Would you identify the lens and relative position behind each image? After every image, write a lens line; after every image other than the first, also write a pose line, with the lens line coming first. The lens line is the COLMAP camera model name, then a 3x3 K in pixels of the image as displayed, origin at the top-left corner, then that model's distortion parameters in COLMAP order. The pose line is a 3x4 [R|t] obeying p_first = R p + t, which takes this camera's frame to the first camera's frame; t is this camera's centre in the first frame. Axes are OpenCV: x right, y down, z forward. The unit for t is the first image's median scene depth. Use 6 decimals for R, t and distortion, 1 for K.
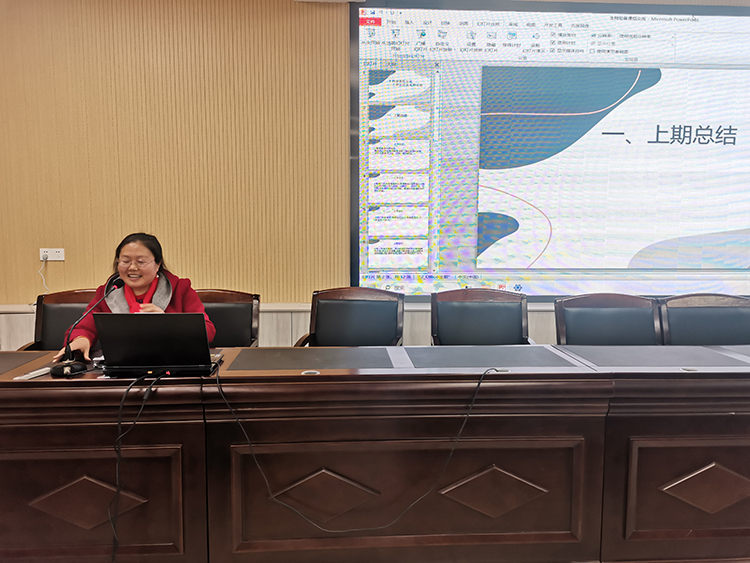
lens RADIAL K [[560.6, 0, 375.0], [0, 560.6, 281.5], [0, 0, 1]] dist [0.008307, 0.000439]
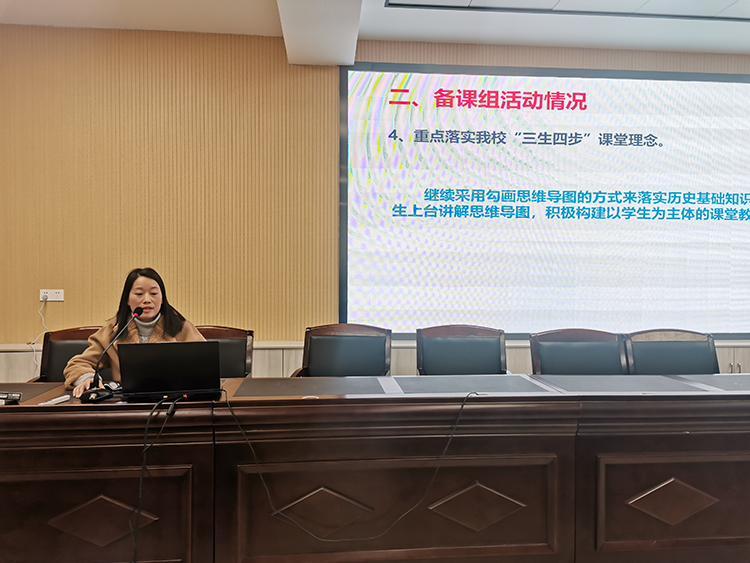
lens RADIAL K [[560.6, 0, 375.0], [0, 560.6, 281.5], [0, 0, 1]] dist [0.008307, 0.000439]
pose [[0.999380, 0.000640, 0.035197, -0.026304], [0.002141, 0.996880, -0.078907, 0.020927], [-0.035138, 0.078933, 0.996260, -0.119713]]
